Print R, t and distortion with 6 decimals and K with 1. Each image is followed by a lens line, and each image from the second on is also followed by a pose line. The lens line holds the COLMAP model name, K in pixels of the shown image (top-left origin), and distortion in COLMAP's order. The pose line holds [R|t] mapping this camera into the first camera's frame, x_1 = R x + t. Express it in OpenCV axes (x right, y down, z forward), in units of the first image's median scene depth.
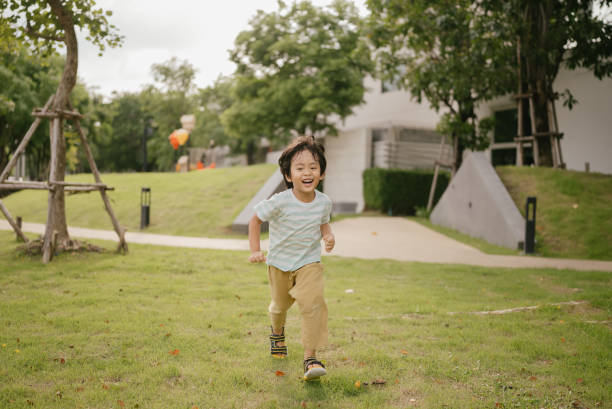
lens RADIAL K [[602.6, 0, 293.1], [0, 602.6, 203.9], [0, 0, 1]] dist [0.001567, 0.023609]
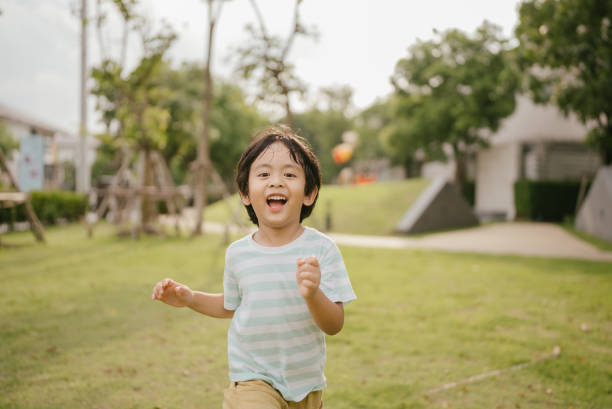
lens RADIAL K [[602.6, 0, 293.1], [0, 602.6, 203.9], [0, 0, 1]] dist [0.001567, 0.023609]
pose [[0.967979, -0.004544, -0.250991, 0.006981], [0.000979, 0.999897, -0.014328, 0.001356], [0.251030, 0.013623, 0.967883, -0.193433]]
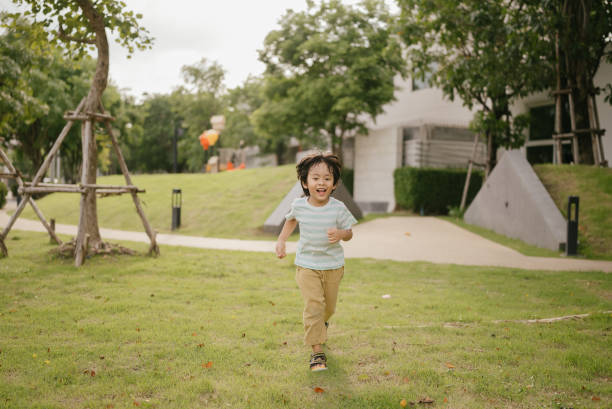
lens RADIAL K [[602.6, 0, 293.1], [0, 602.6, 203.9], [0, 0, 1]] dist [0.001567, 0.023609]
pose [[0.998785, -0.005422, -0.048984, -0.001643], [0.005465, 0.999985, 0.000739, -0.001114], [0.048980, -0.001006, 0.998799, 0.006394]]
